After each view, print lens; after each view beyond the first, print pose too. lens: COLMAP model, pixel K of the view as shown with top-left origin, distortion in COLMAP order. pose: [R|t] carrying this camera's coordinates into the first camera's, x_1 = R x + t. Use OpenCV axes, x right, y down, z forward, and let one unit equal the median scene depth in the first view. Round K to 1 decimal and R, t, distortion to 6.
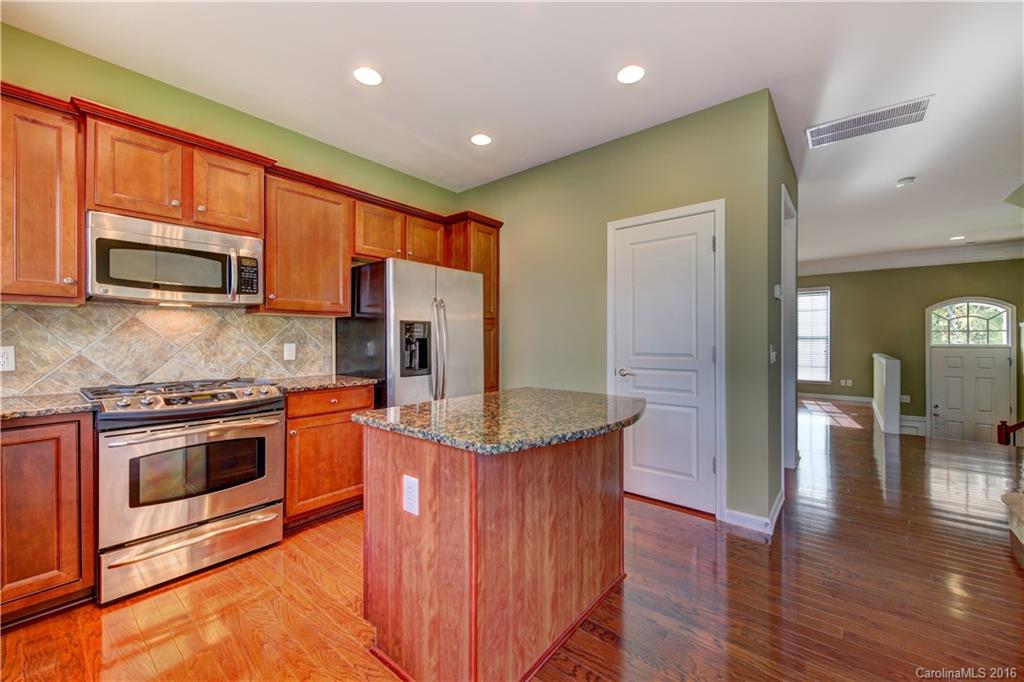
lens RADIAL K [[401.2, 0, 519.8], [0, 401.2, 339.4], [0, 0, 1]] dist [0.006187, -0.003649]
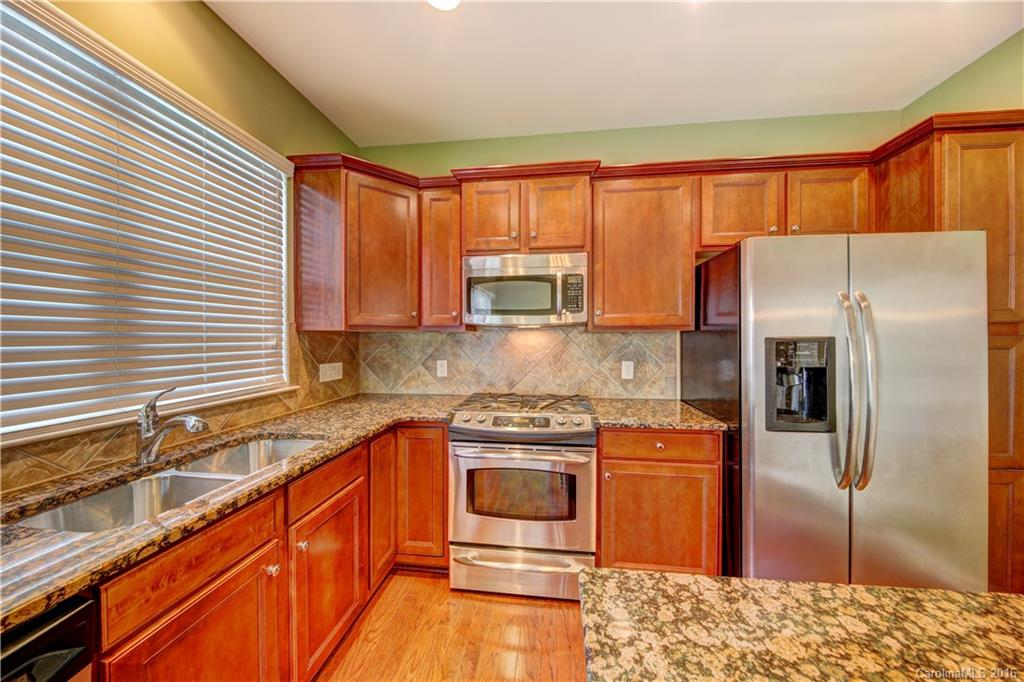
lens RADIAL K [[326.5, 0, 518.3], [0, 326.5, 338.1], [0, 0, 1]] dist [-0.003180, -0.001336]
pose [[0.532293, 0.001756, -0.846558, -0.093858], [0.000028, 0.999998, 0.002092, -0.055444], [0.846560, -0.001137, 0.532292, 0.491105]]
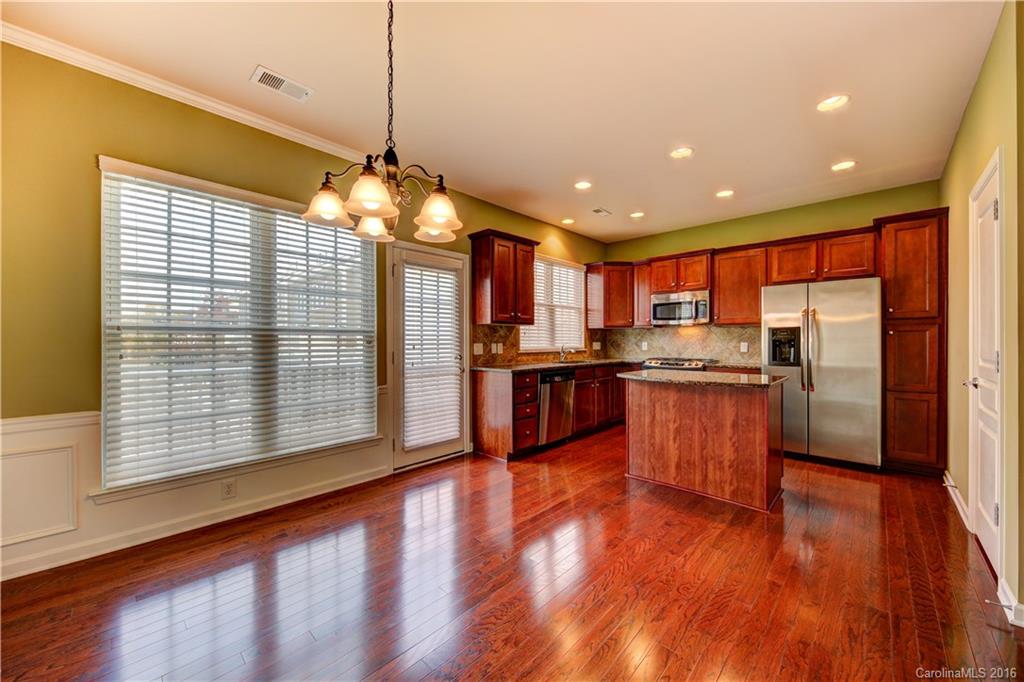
lens RADIAL K [[377.6, 0, 519.1], [0, 377.6, 340.5], [0, 0, 1]] dist [0.000529, -0.002231]
pose [[-0.075679, 0.002866, -0.997128, 1.372825], [-0.000982, 0.999995, 0.002948, -0.002400], [0.997132, 0.001202, -0.075675, 0.214184]]
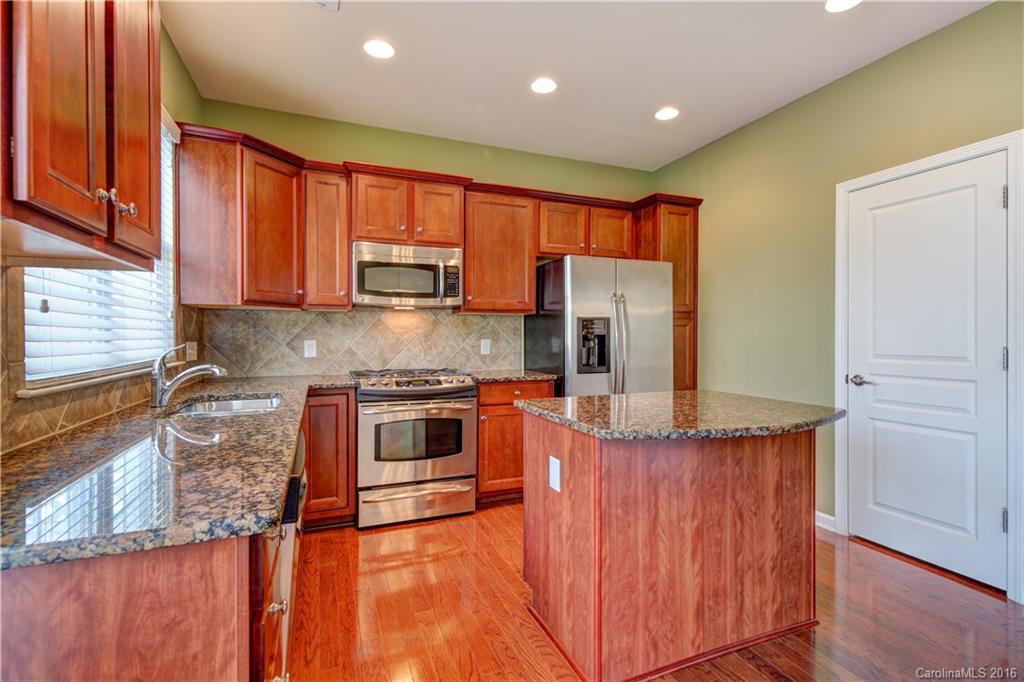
lens RADIAL K [[476.1, 0, 518.8], [0, 476.1, 338.0], [0, 0, 1]] dist [0.013916, -0.003809]
pose [[0.879146, 0.003693, -0.476538, 0.162789], [-0.001602, 0.999987, 0.004794, -0.000426], [0.476549, -0.003451, 0.879141, -0.132022]]
